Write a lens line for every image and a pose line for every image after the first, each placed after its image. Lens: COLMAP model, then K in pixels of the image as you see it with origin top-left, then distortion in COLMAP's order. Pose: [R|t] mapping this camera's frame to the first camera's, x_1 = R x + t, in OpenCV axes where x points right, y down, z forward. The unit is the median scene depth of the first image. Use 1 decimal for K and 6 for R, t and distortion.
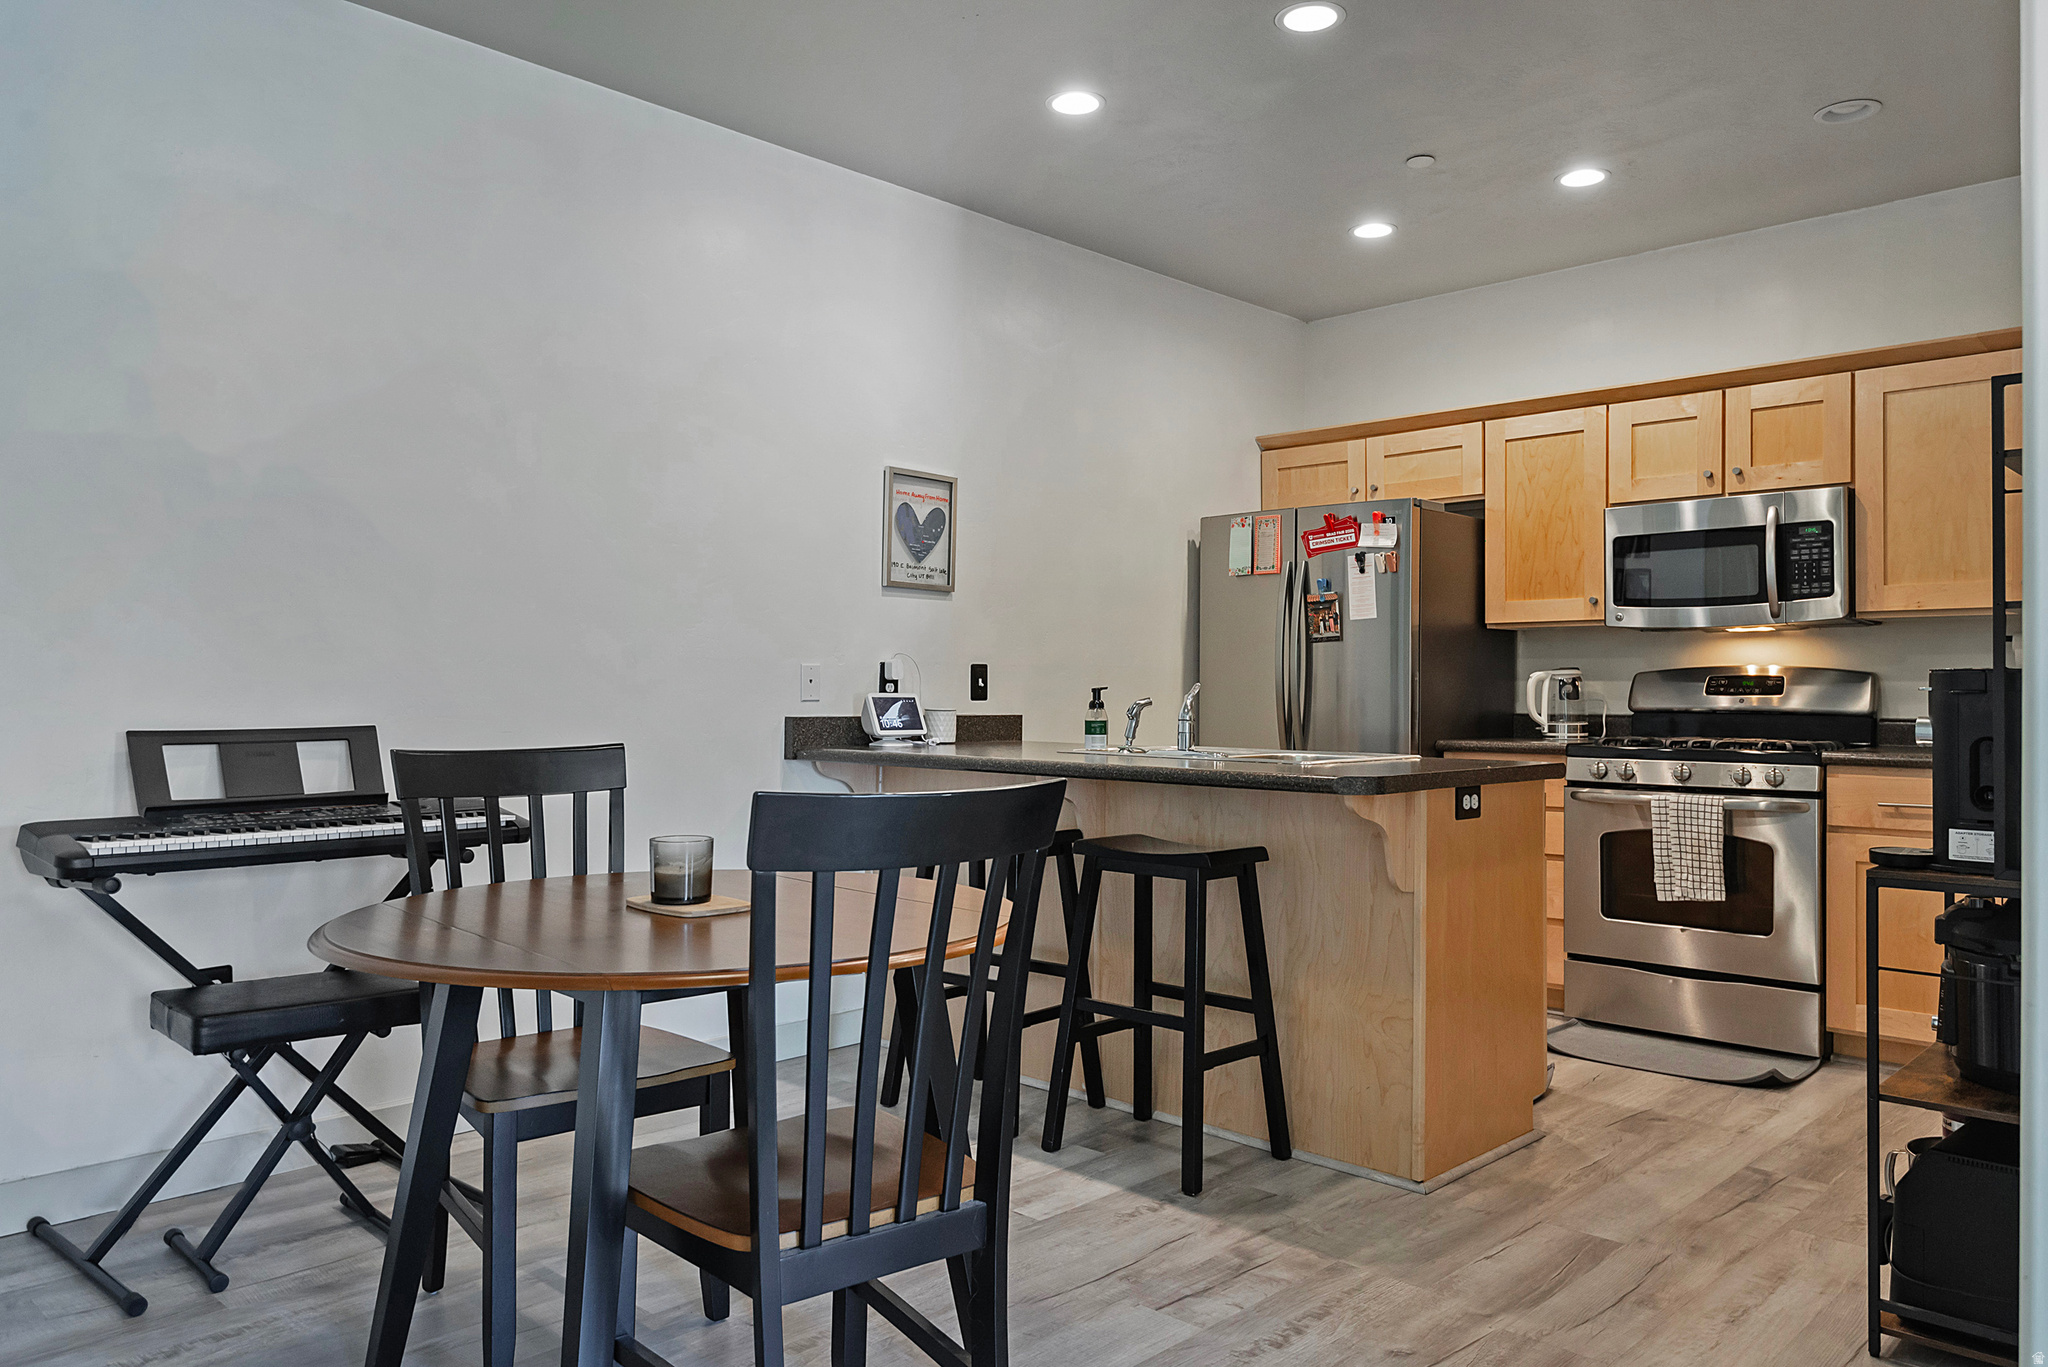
lens RADIAL K [[1422.9, 0, 1015.8], [0, 1422.9, 812.9], [0, 0, 1]] dist [-0.038009, 0.017179]
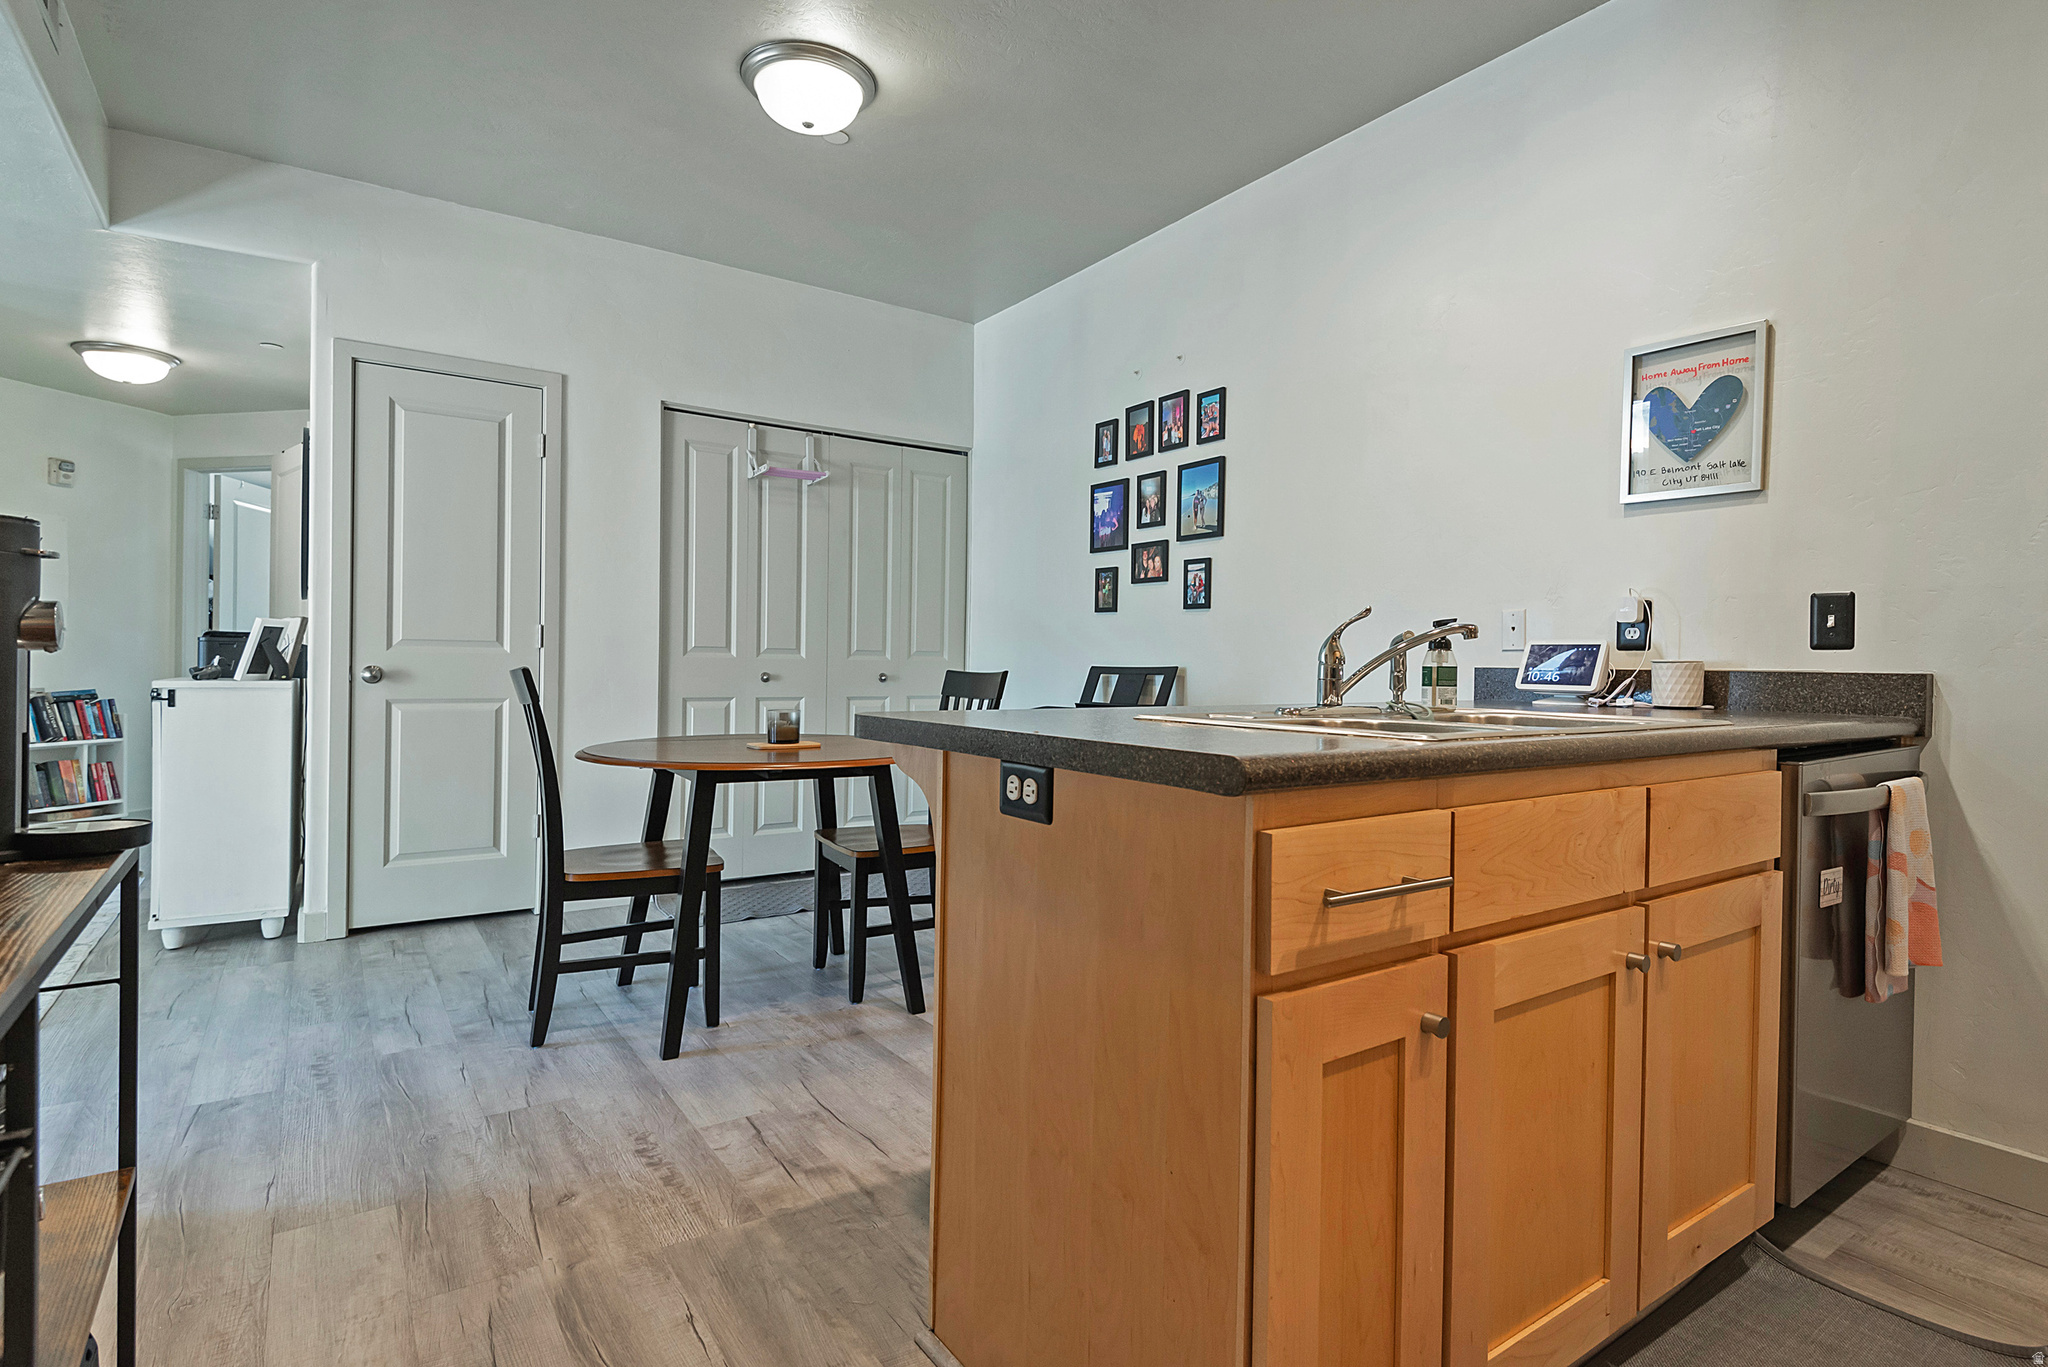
lens RADIAL K [[1057.0, 0, 1037.5], [0, 1057.0, 706.6], [0, 0, 1]] dist [0.019436, -0.012377]
pose [[-0.208021, 0.036988, -0.977425, 0.567662], [-0.098926, 0.993365, 0.058645, -0.052197], [0.973109, 0.108892, -0.202982, 0.839428]]
